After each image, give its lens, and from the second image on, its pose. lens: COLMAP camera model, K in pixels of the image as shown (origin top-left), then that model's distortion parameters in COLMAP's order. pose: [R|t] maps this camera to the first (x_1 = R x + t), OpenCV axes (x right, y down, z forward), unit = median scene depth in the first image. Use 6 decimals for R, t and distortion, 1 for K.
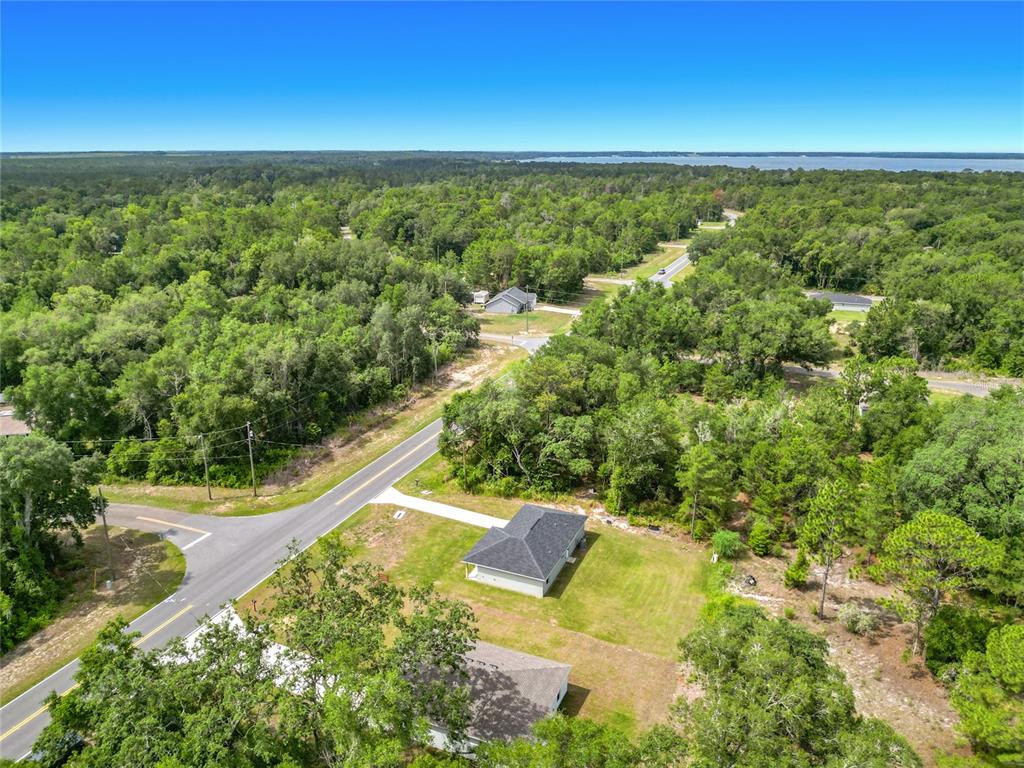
lens RADIAL K [[740.3, 0, 502.2], [0, 740.3, 378.6], [0, 0, 1]] dist [0.060326, -0.048955]
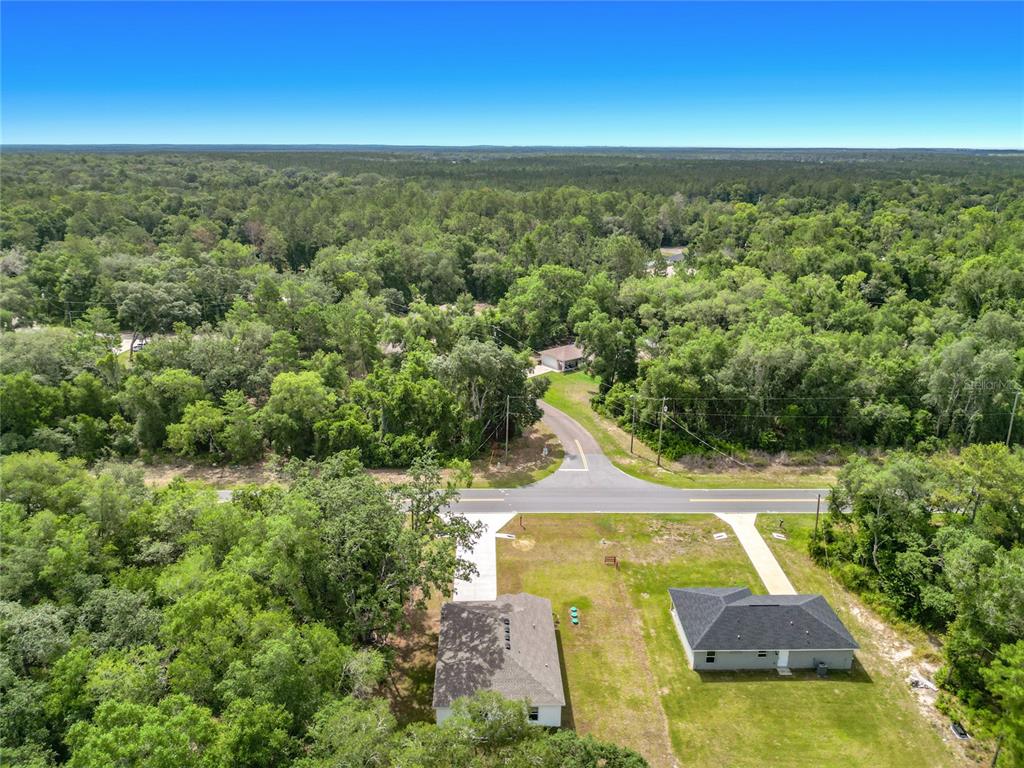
lens RADIAL K [[740.3, 0, 511.3], [0, 740.3, 380.3], [0, 0, 1]] dist [0.060326, -0.048955]
pose [[0.426402, 0.278033, -0.860743, 0.480496], [-0.271776, 0.946999, 0.171260, -0.088333], [0.862739, 0.160904, 0.479365, 0.274824]]
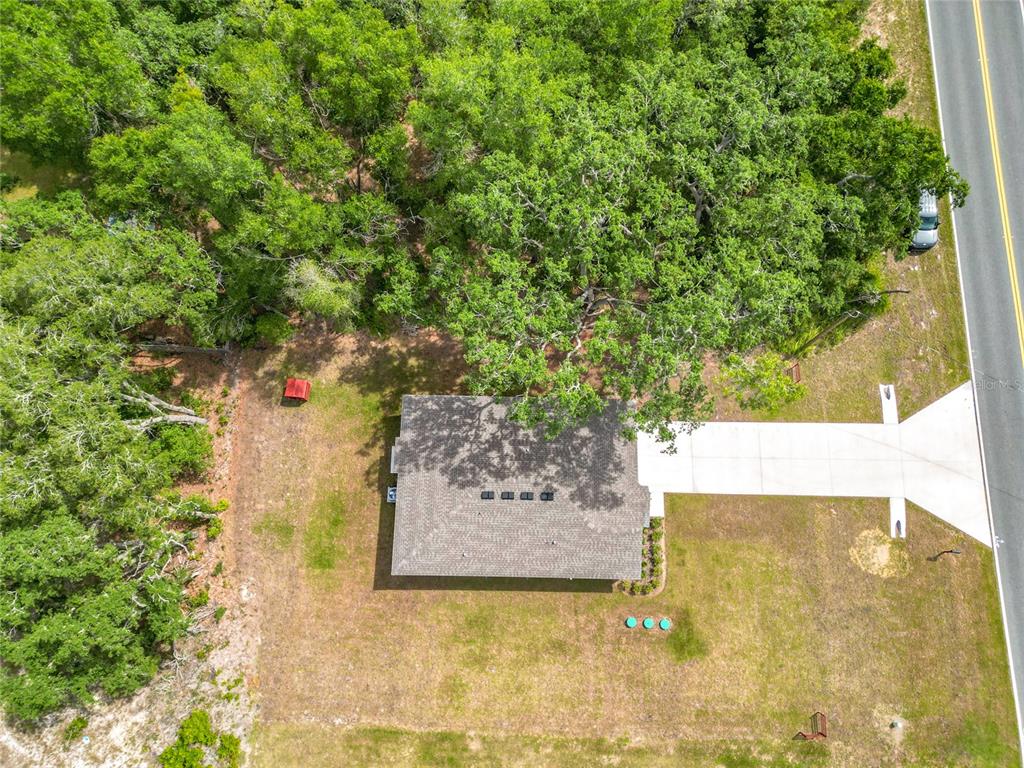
lens RADIAL K [[740.3, 0, 509.2], [0, 740.3, 384.4], [0, 0, 1]] dist [0.060326, -0.048955]
pose [[-0.925974, 0.364683, -0.097870, 0.000249], [-0.118419, -0.034359, 0.992369, -0.177808], [0.358537, 0.930498, 0.075001, 0.529379]]
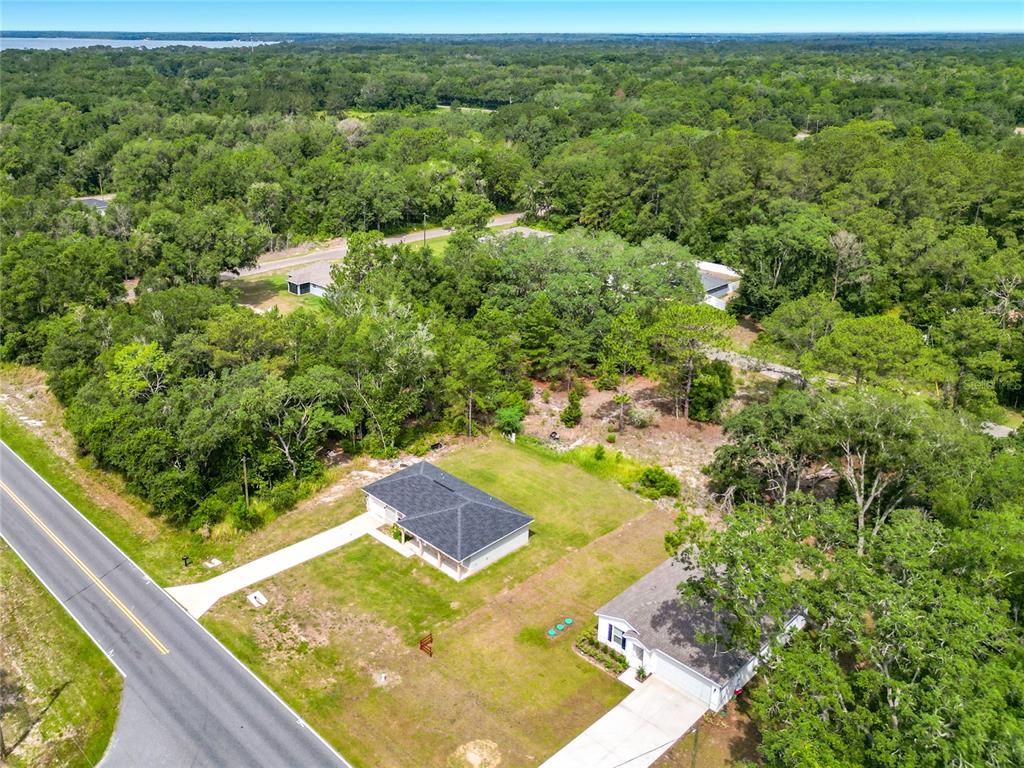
lens RADIAL K [[860.8, 0, 438.4], [0, 860.8, 316.1], [0, 0, 1]] dist [0.054284, -0.050392]
pose [[0.390342, -0.284339, 0.875662, -0.626775], [0.267502, 0.945109, 0.187646, -0.137580], [-0.880951, 0.160995, 0.444978, 0.466960]]
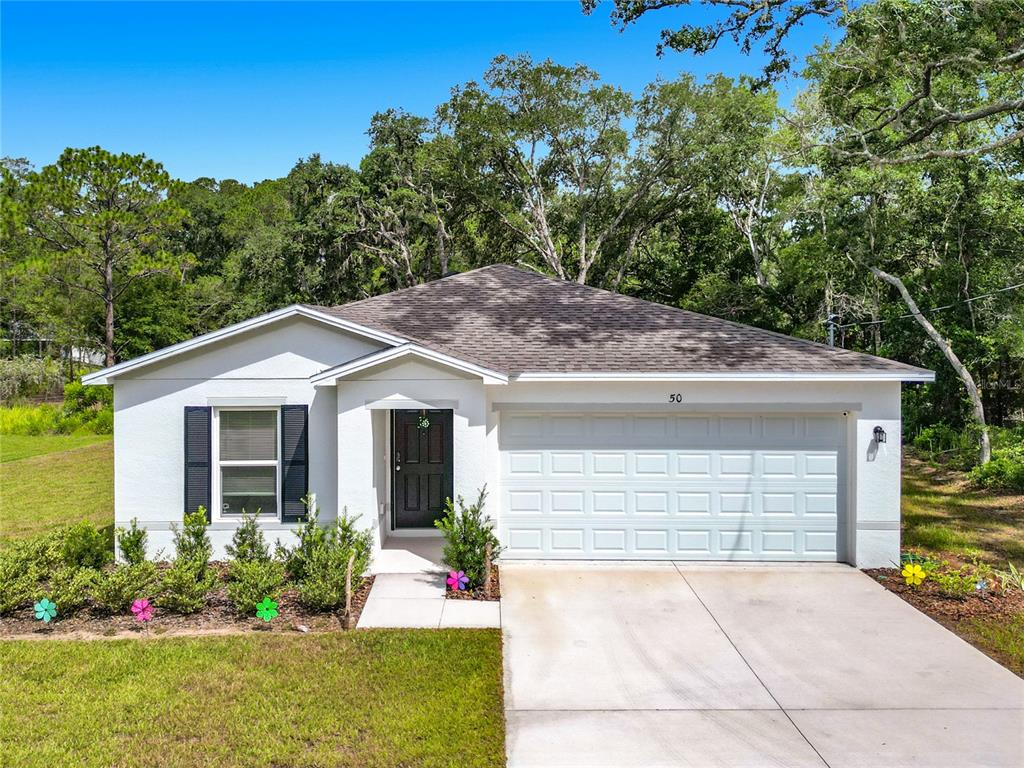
lens RADIAL K [[898.1, 0, 477.0], [0, 898.1, 341.4], [0, 0, 1]] dist [0.059403, -0.026359]
pose [[-0.382987, -0.013639, 0.923653, -0.193882], [0.280441, 0.950983, 0.130326, 0.223536], [-0.880155, 0.308943, -0.360390, 0.687050]]
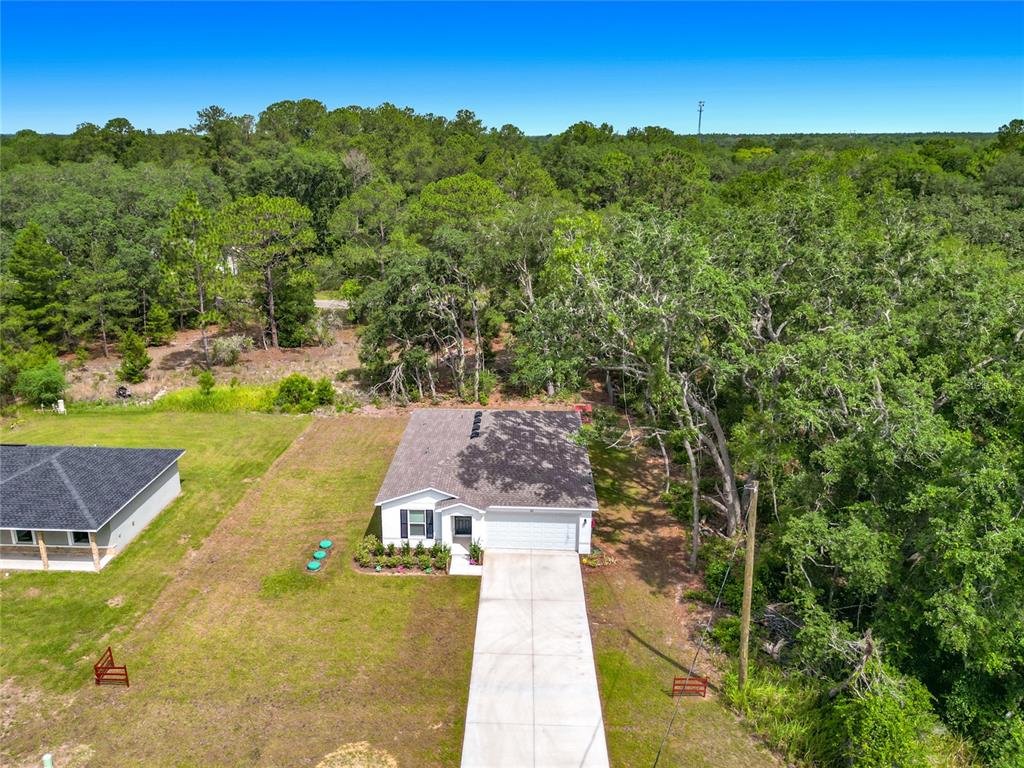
lens RADIAL K [[809.1, 0, 481.4], [0, 809.1, 399.8], [0, 0, 1]] dist [0.056313, -0.051579]
pose [[-0.347247, -0.286942, 0.892795, -0.413988], [0.279733, 0.877000, 0.390666, 0.051412], [-0.895080, 0.385402, -0.224268, 0.712367]]
